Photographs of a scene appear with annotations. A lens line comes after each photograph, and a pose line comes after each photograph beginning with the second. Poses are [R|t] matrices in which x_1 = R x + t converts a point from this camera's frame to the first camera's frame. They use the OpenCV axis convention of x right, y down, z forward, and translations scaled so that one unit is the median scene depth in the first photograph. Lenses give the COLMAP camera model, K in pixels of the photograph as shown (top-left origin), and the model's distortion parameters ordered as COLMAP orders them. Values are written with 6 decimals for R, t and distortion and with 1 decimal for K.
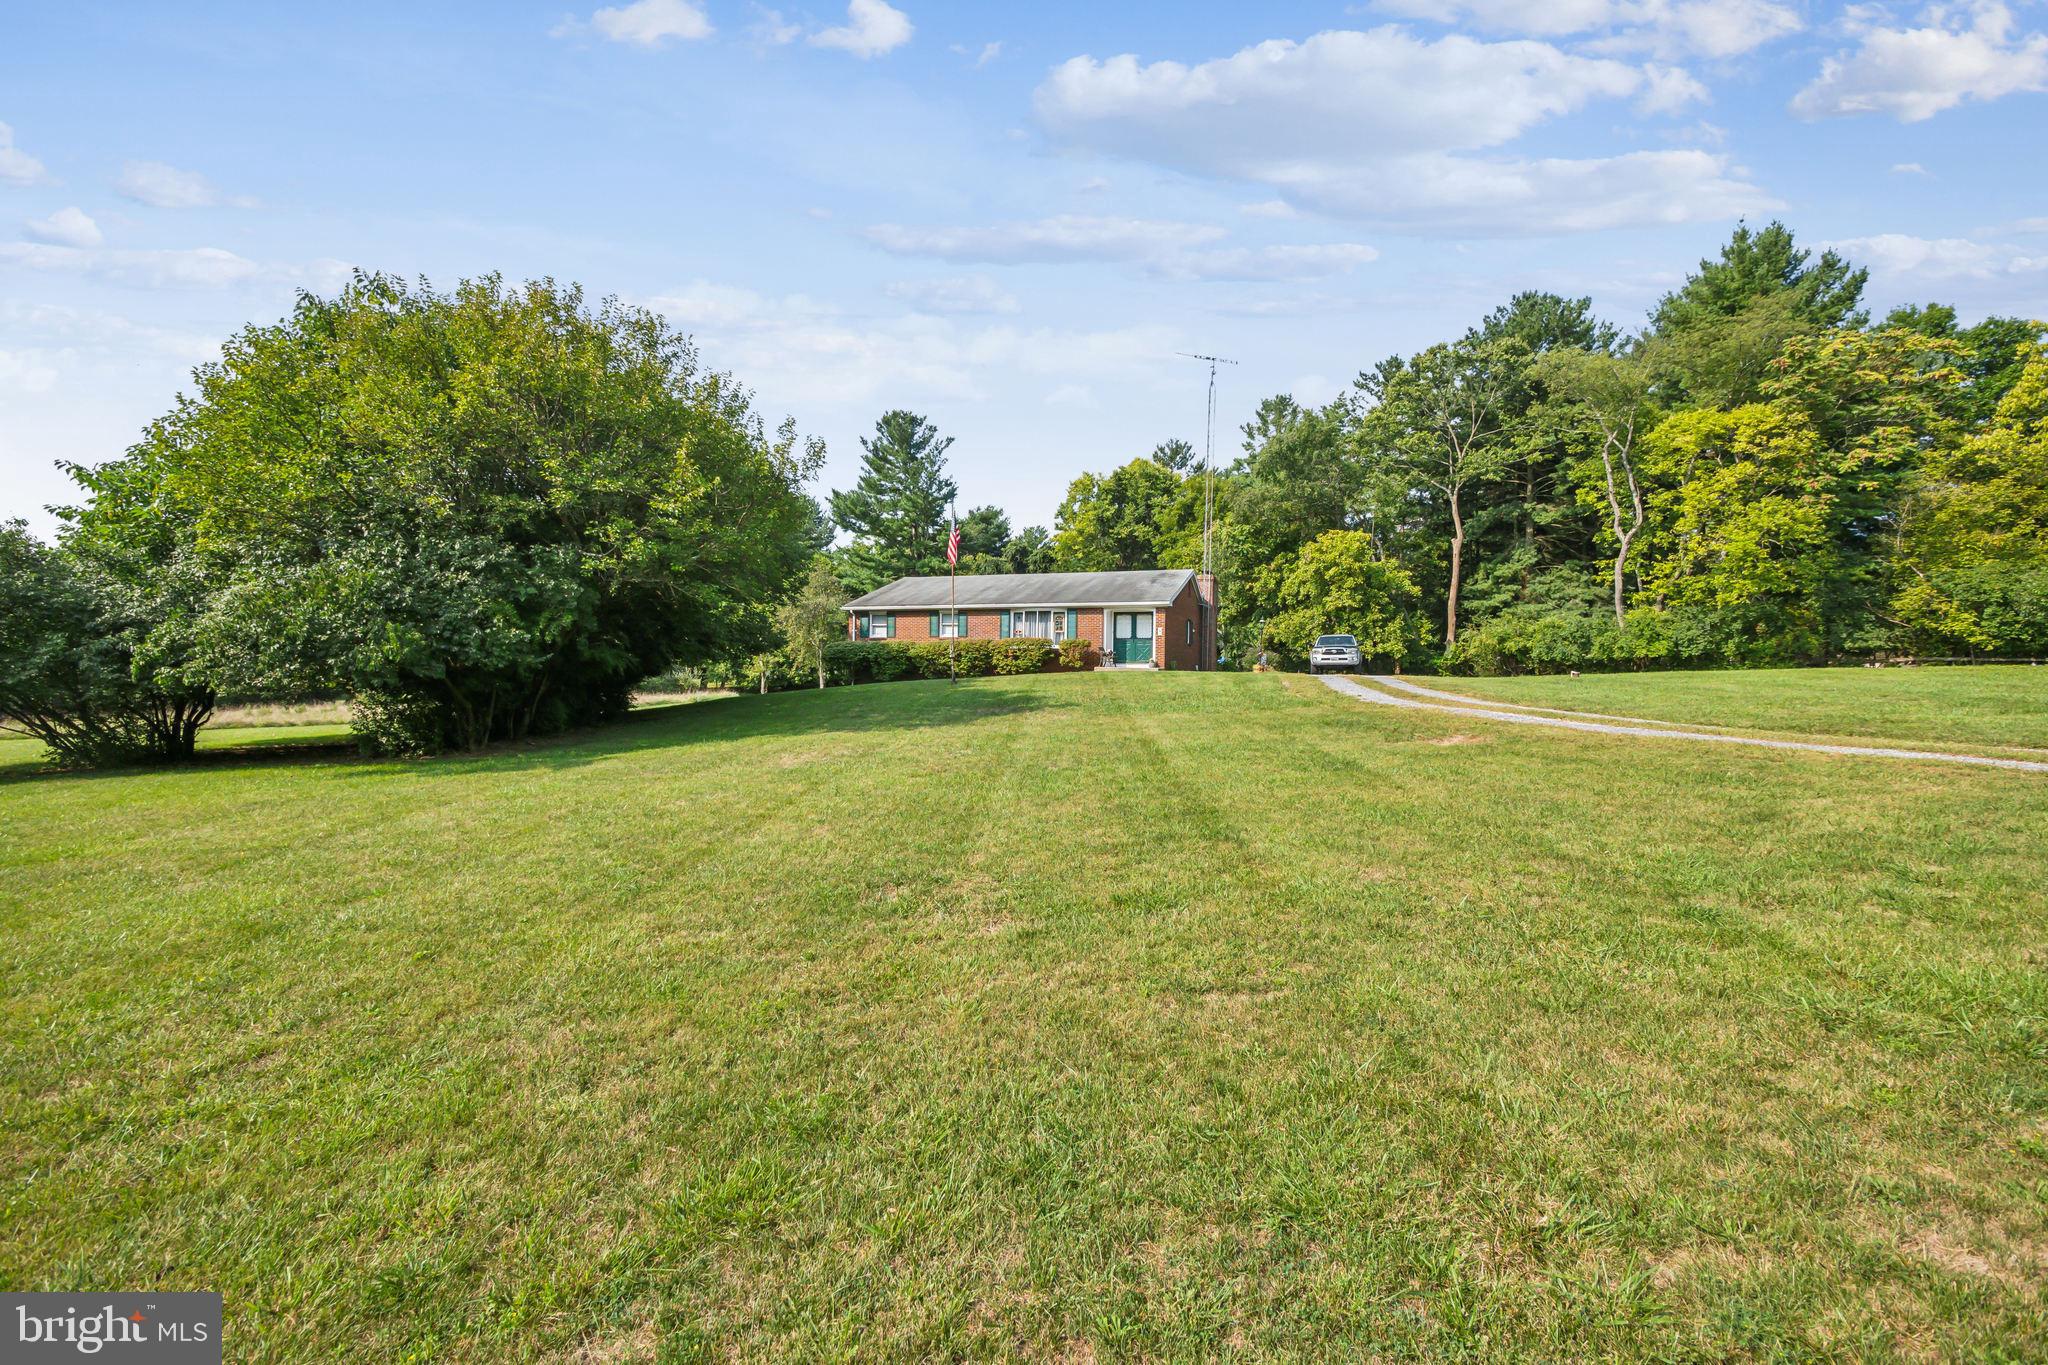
lens RADIAL K [[896.7, 0, 1024.0], [0, 896.7, 682.5], [0, 0, 1]] dist [-0.001927, -0.000022]
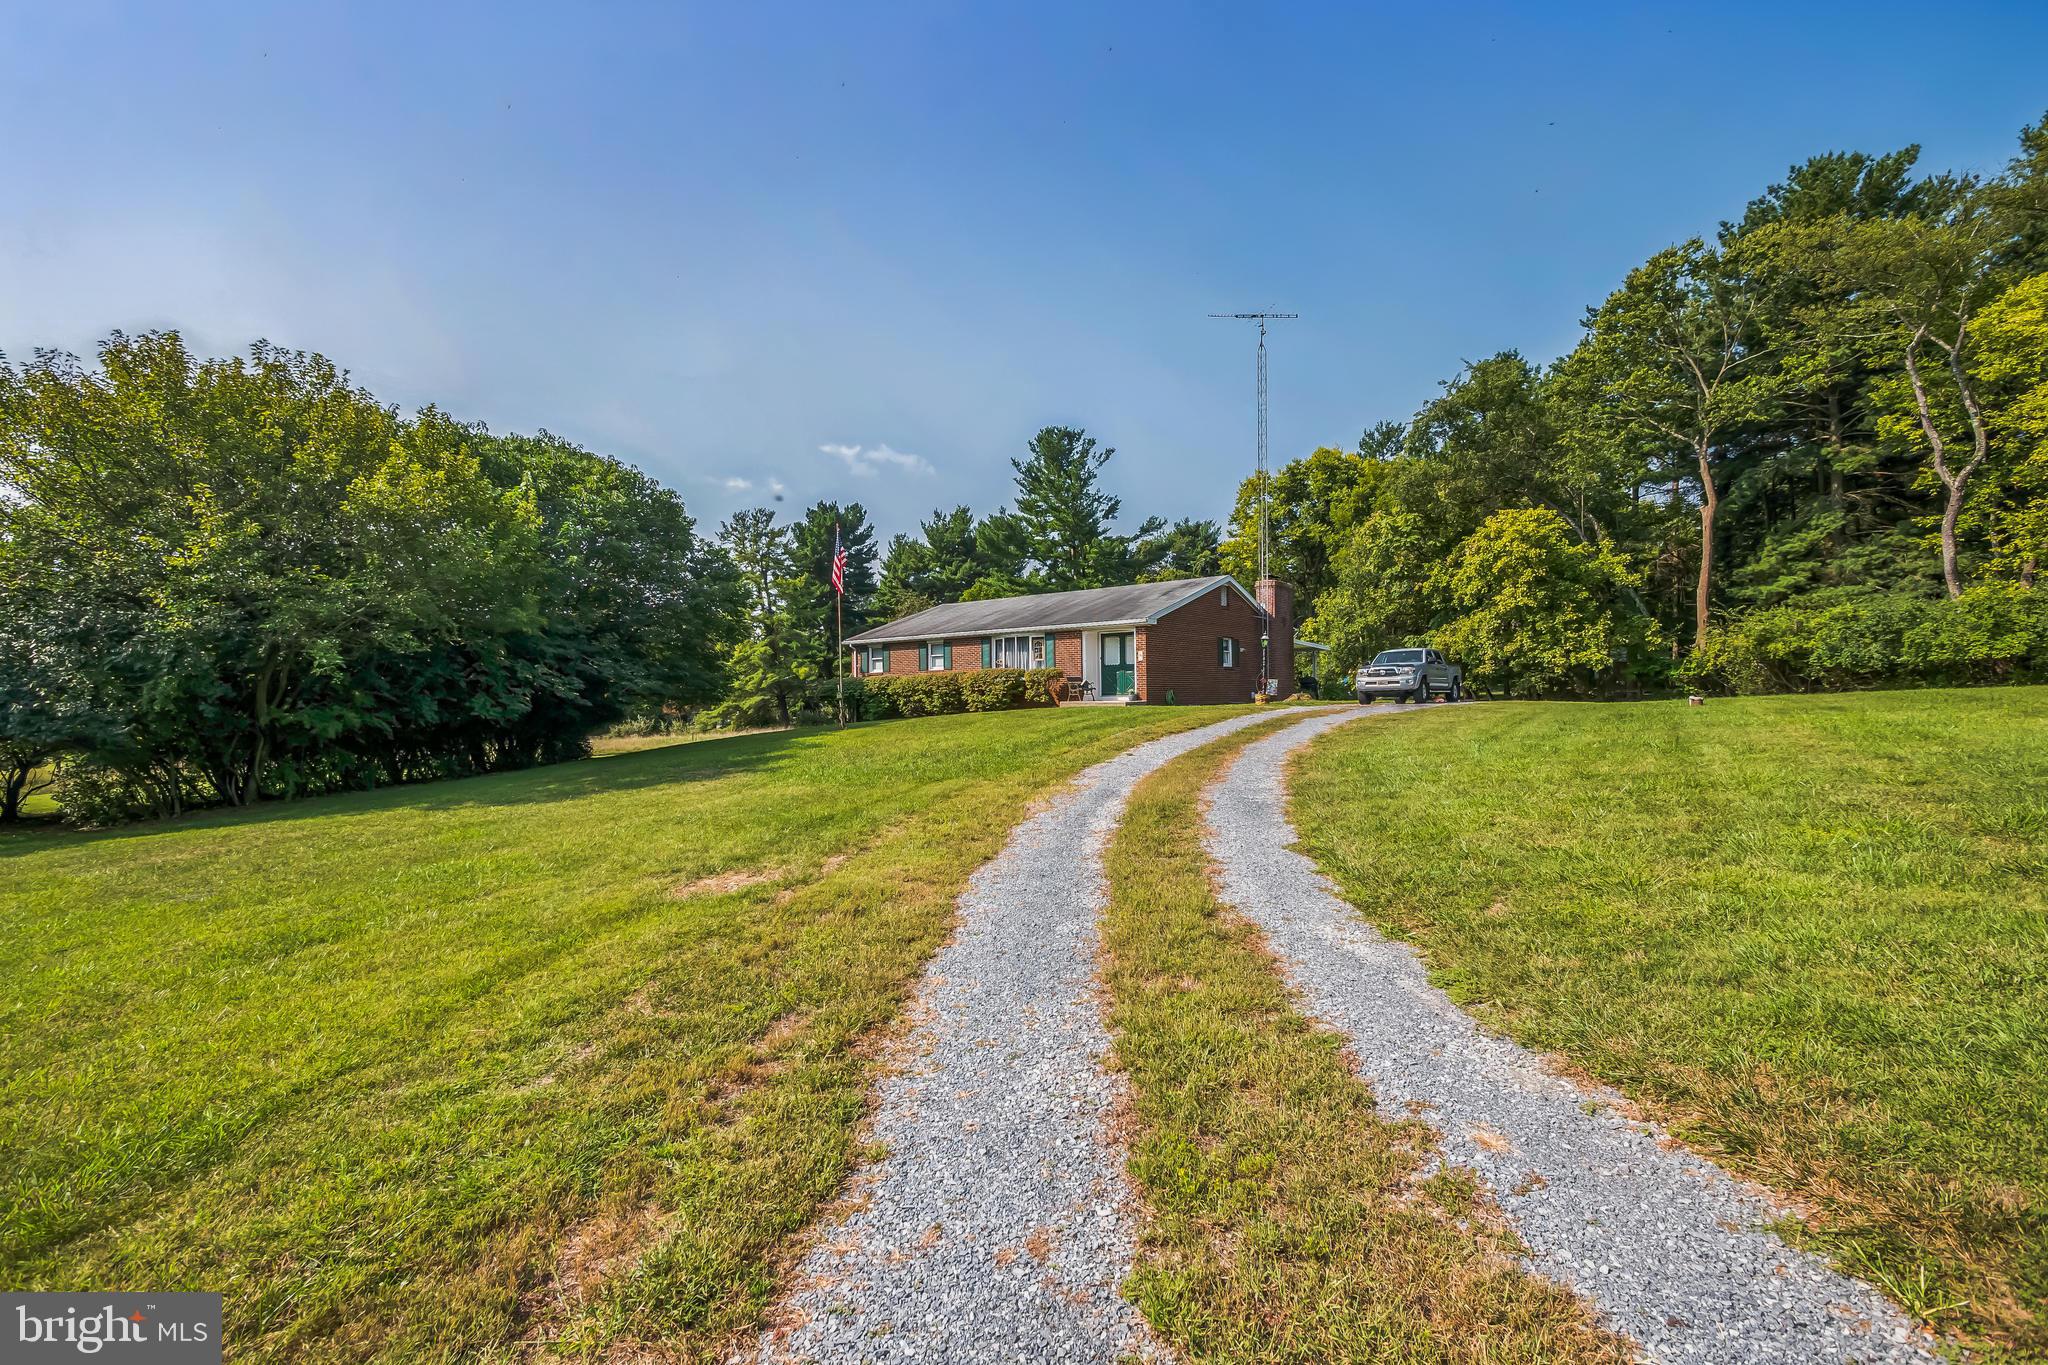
lens RADIAL K [[896.7, 0, 1024.0], [0, 896.7, 682.5], [0, 0, 1]] dist [-0.001927, -0.000022]
pose [[0.944301, -0.031342, -0.327588, 0.204911], [0.024376, 0.999381, -0.025349, -0.009679], [0.328180, 0.015952, 0.944481, 0.127698]]
